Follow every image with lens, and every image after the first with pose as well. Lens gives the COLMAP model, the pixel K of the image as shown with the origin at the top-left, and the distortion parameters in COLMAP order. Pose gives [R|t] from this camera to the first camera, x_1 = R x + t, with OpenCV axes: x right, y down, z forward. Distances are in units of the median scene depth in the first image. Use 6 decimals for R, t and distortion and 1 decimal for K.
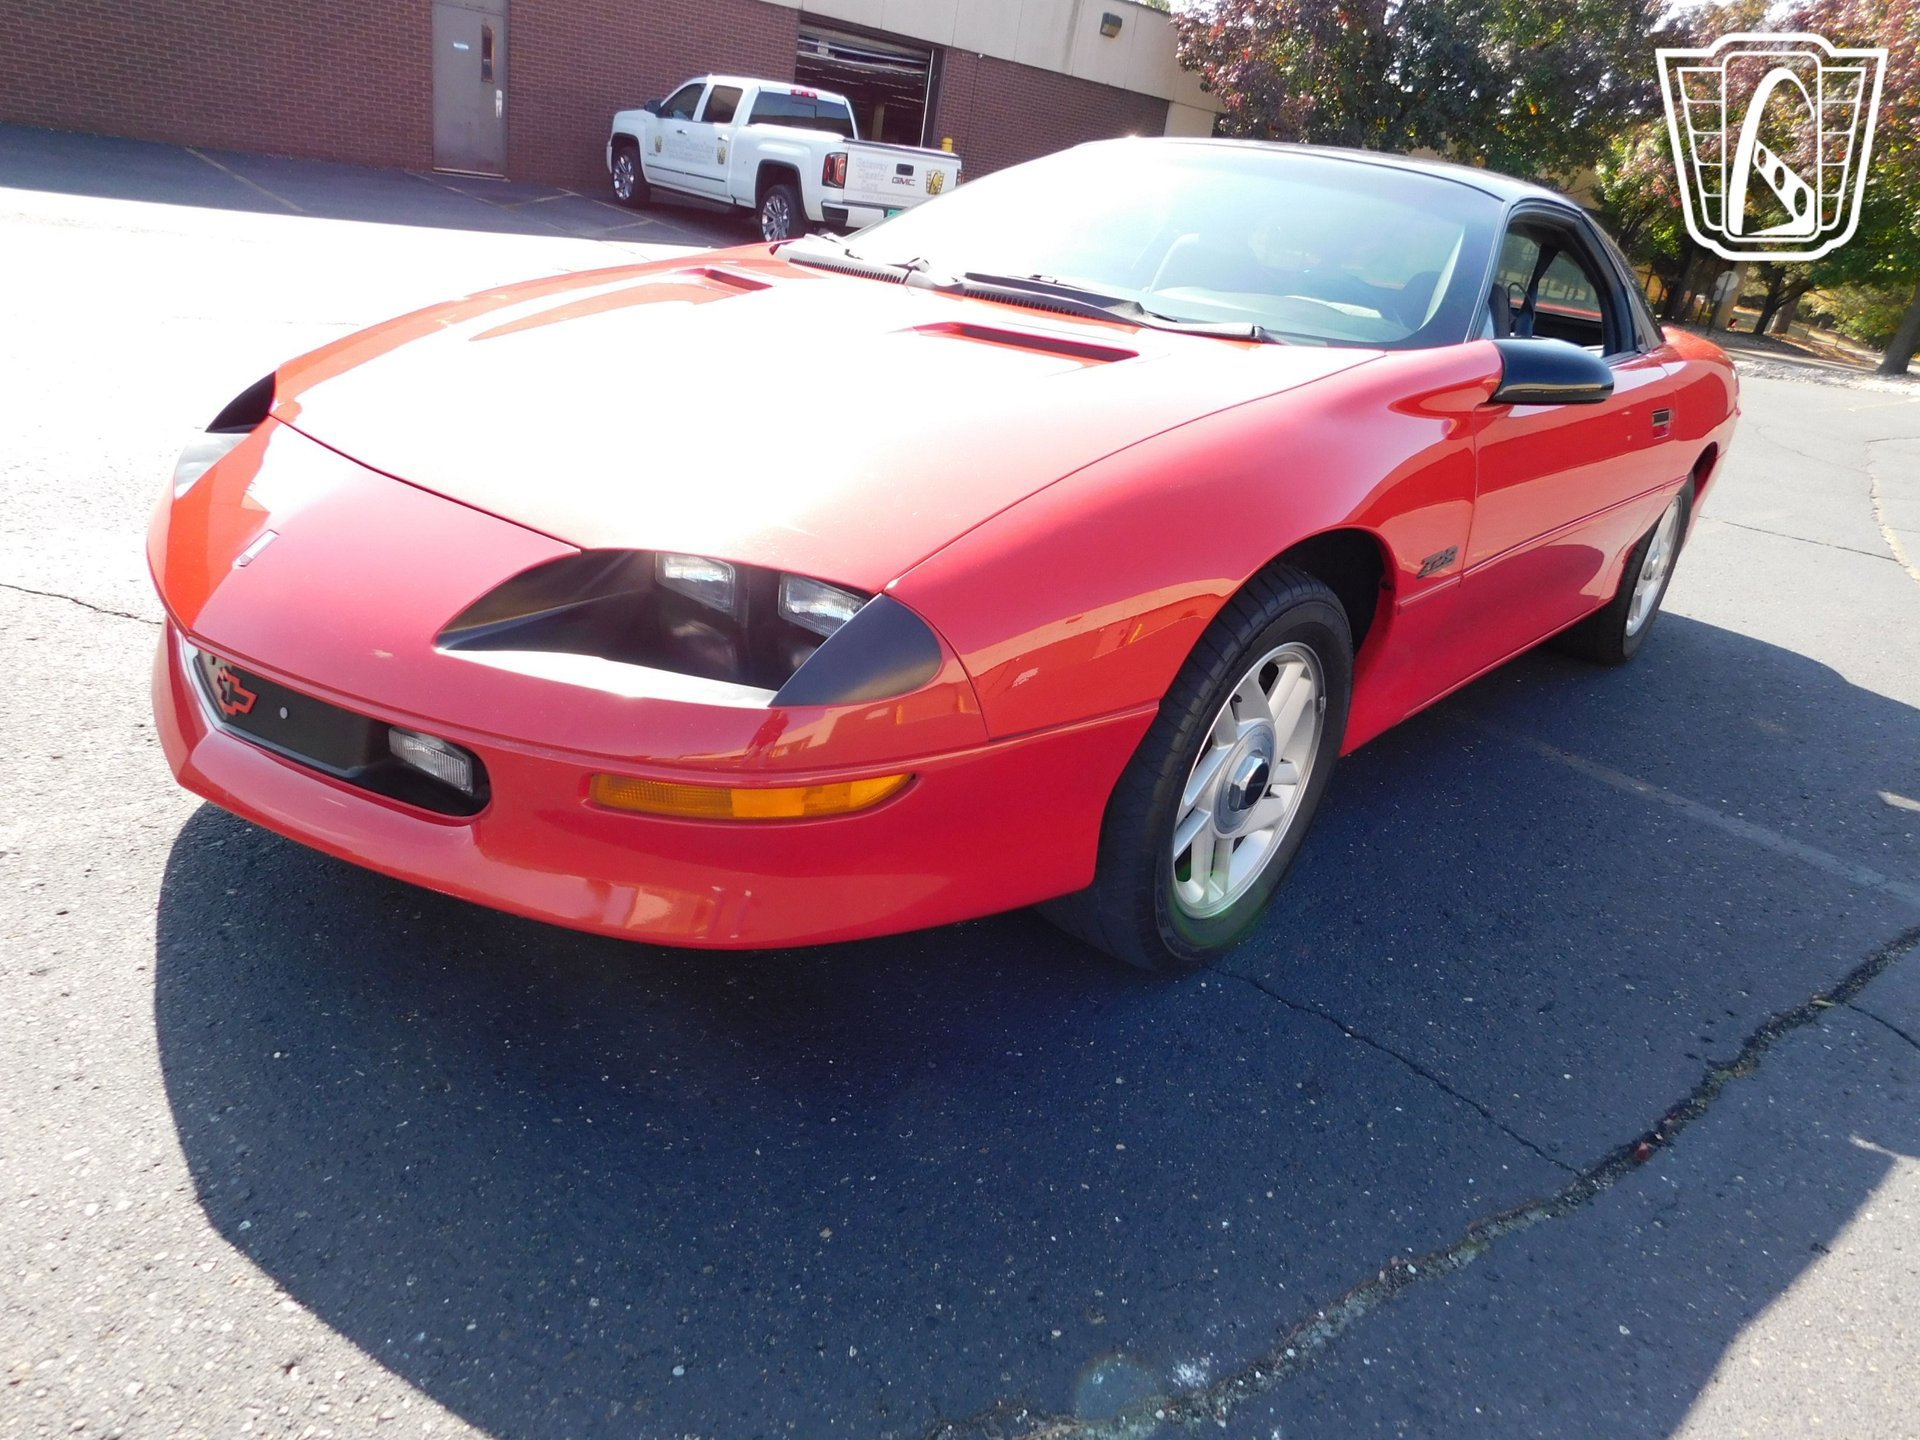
lens RADIAL K [[1408.8, 0, 969.3], [0, 1408.8, 718.2], [0, 0, 1]] dist [-0.045887, 0.050884]
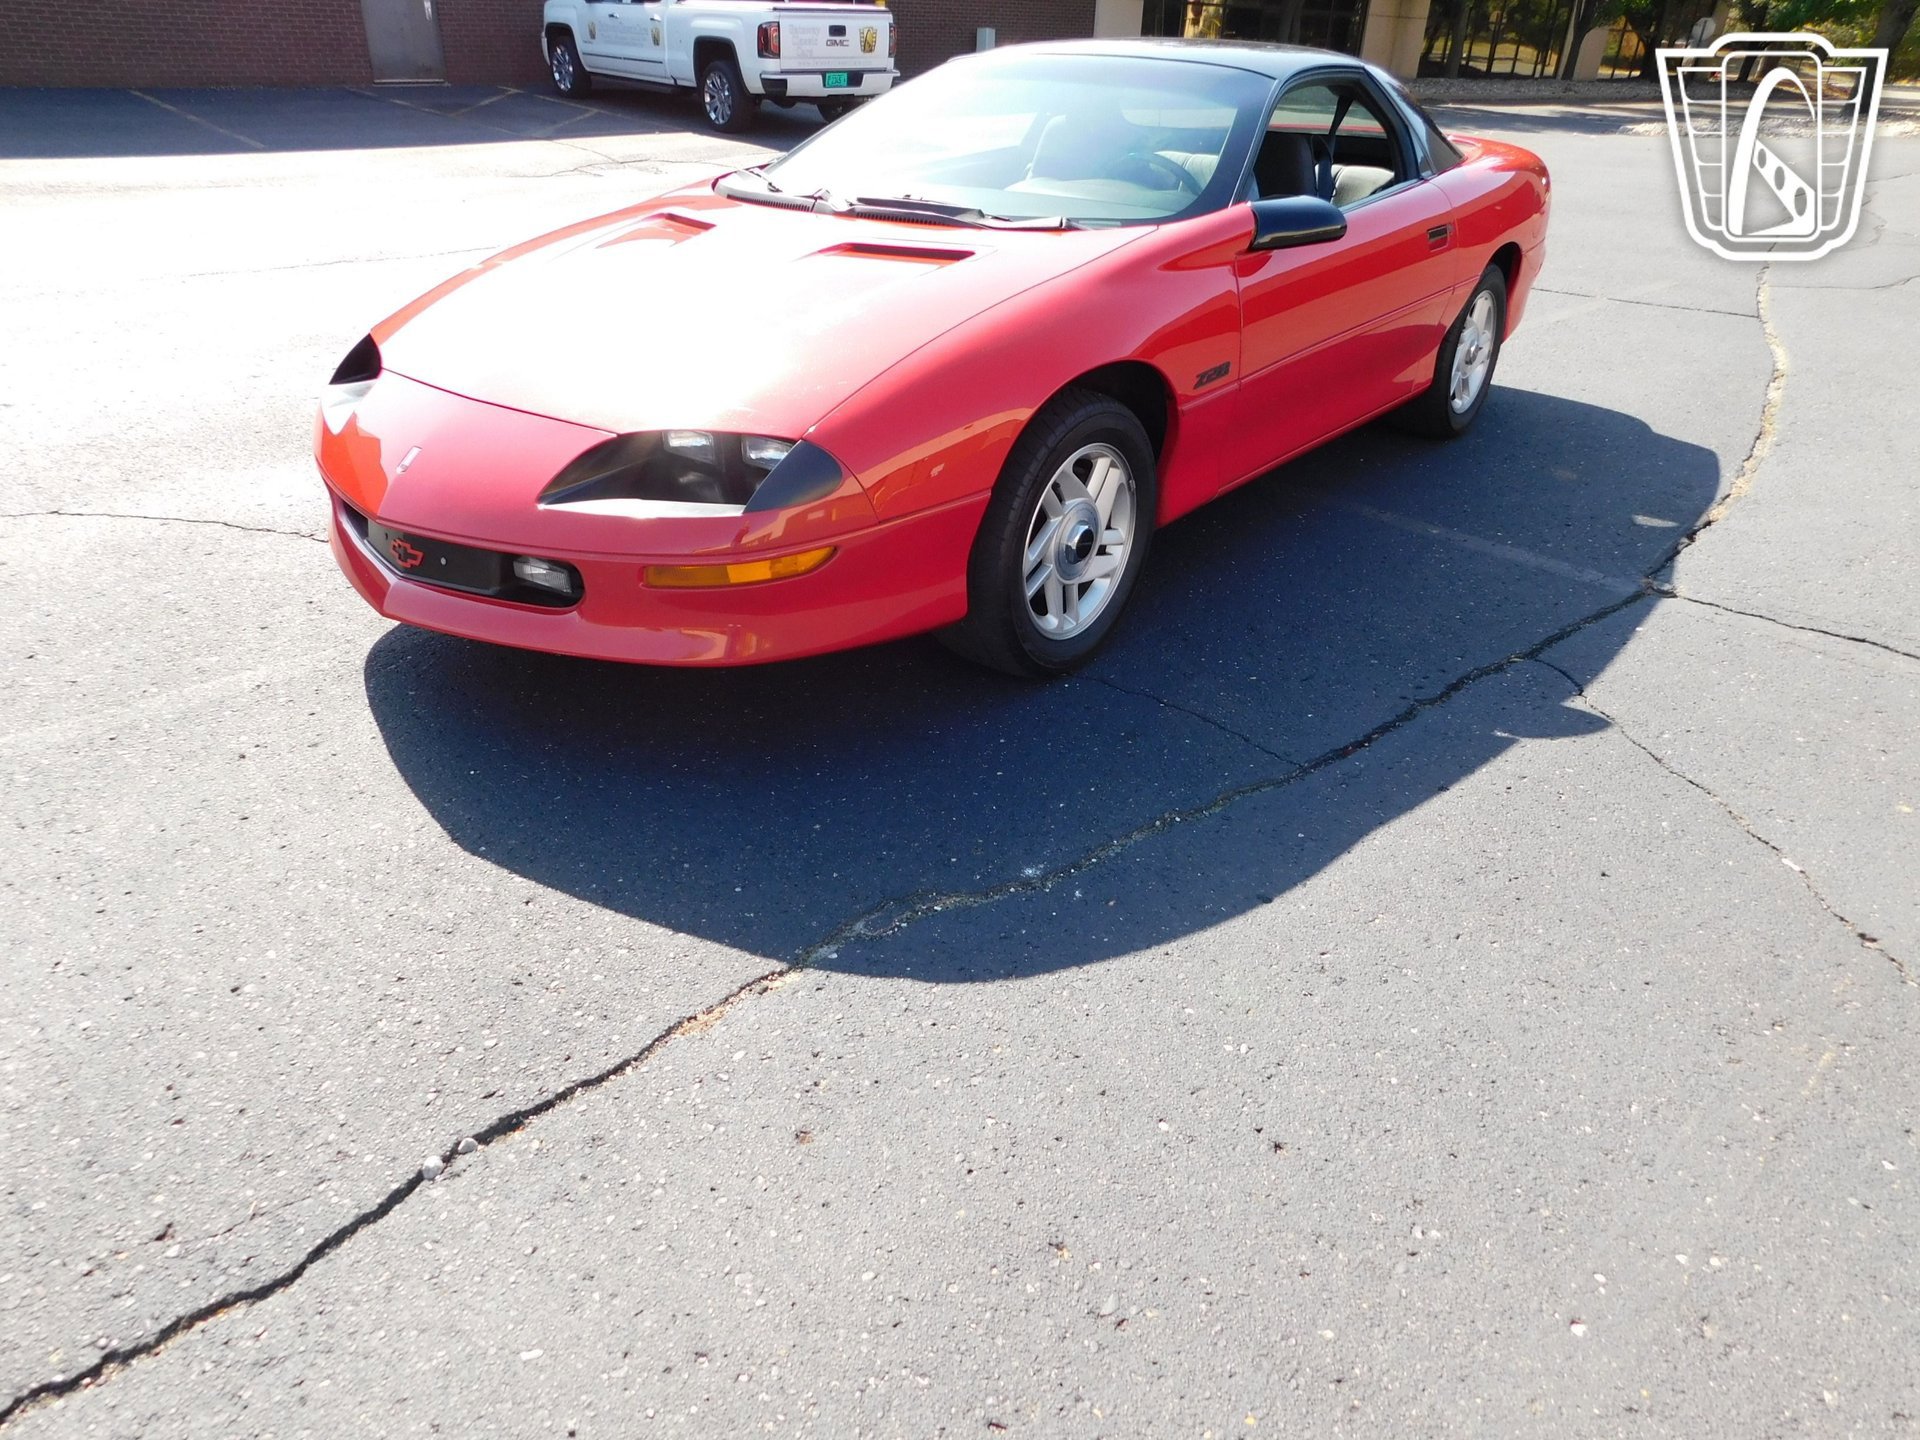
lens RADIAL K [[1408.8, 0, 964.1], [0, 1408.8, 731.5], [0, 0, 1]] dist [-0.045887, 0.050884]
pose [[0.993519, -0.111473, -0.022217, 0.091065], [0.113254, 0.987450, 0.110069, 0.065206], [0.009668, -0.111872, 0.993676, -0.491588]]
